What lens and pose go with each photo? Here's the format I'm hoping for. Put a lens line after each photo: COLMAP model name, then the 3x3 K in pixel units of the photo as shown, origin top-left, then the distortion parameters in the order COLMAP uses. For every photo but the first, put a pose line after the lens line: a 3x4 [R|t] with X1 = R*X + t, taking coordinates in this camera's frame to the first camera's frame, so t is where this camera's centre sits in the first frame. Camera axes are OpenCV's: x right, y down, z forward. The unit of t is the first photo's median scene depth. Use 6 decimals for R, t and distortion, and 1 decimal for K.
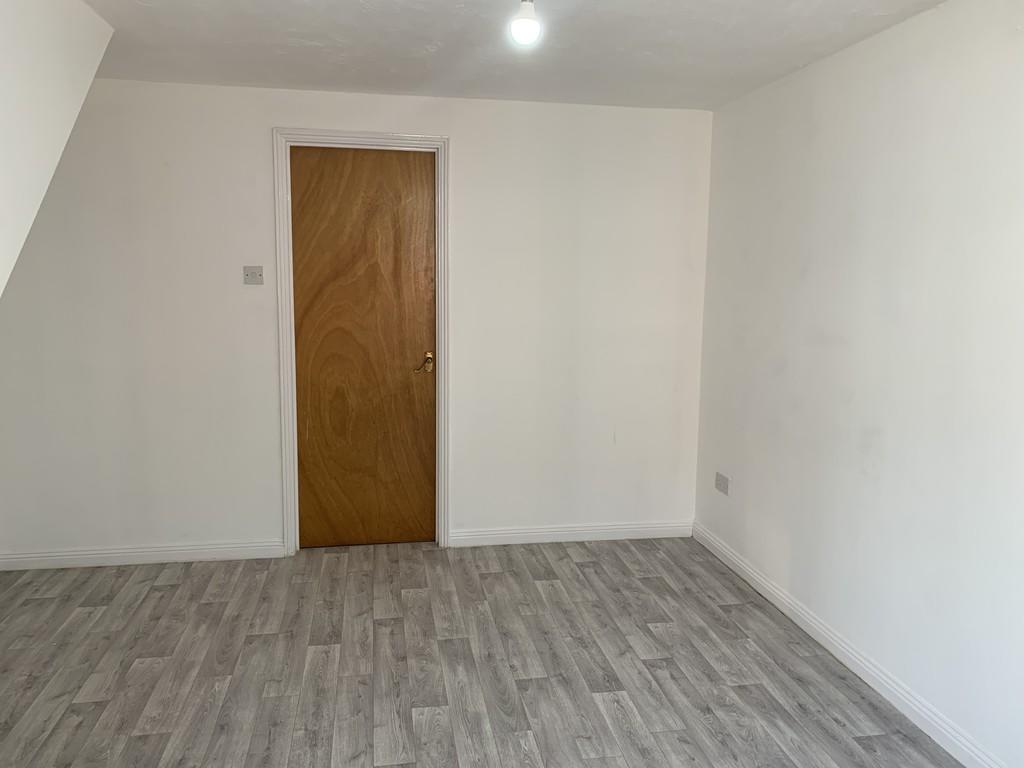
lens RADIAL K [[820.6, 0, 508.1], [0, 820.6, 379.4], [0, 0, 1]] dist [0.087992, -0.104711]
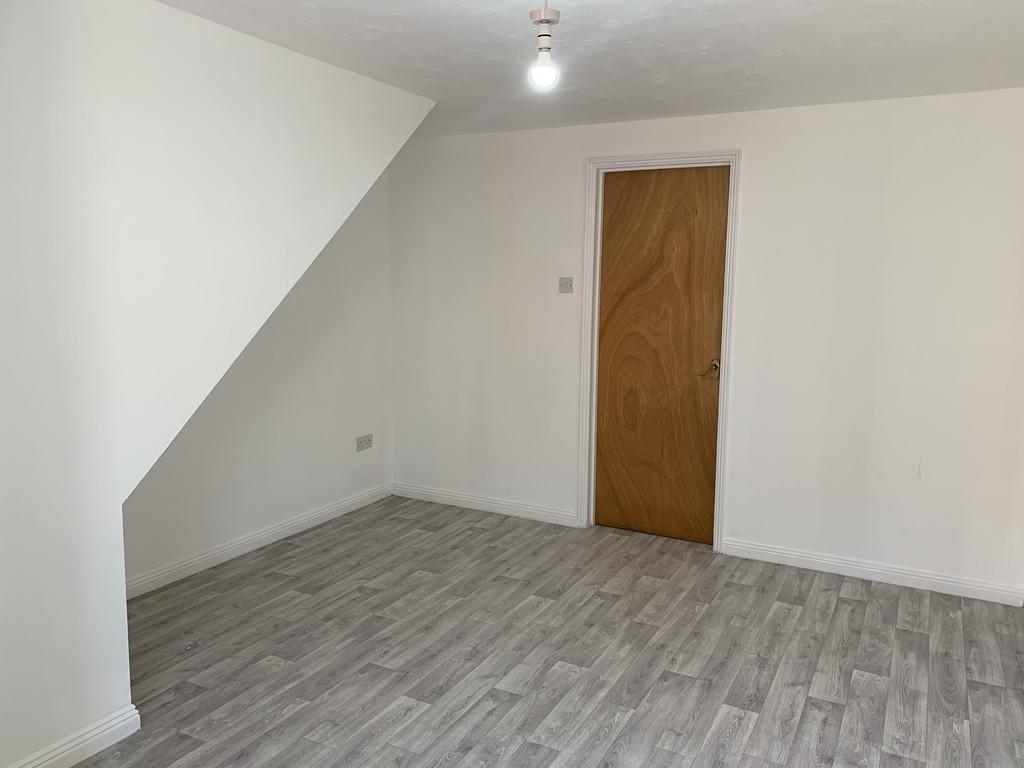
lens RADIAL K [[820.6, 0, 508.1], [0, 820.6, 379.4], [0, 0, 1]] dist [0.087992, -0.104711]
pose [[0.780813, 0.079804, -0.619647, 0.355421], [-0.089473, 0.995868, 0.015513, -0.001479], [0.618325, 0.043328, 0.784727, 0.029395]]
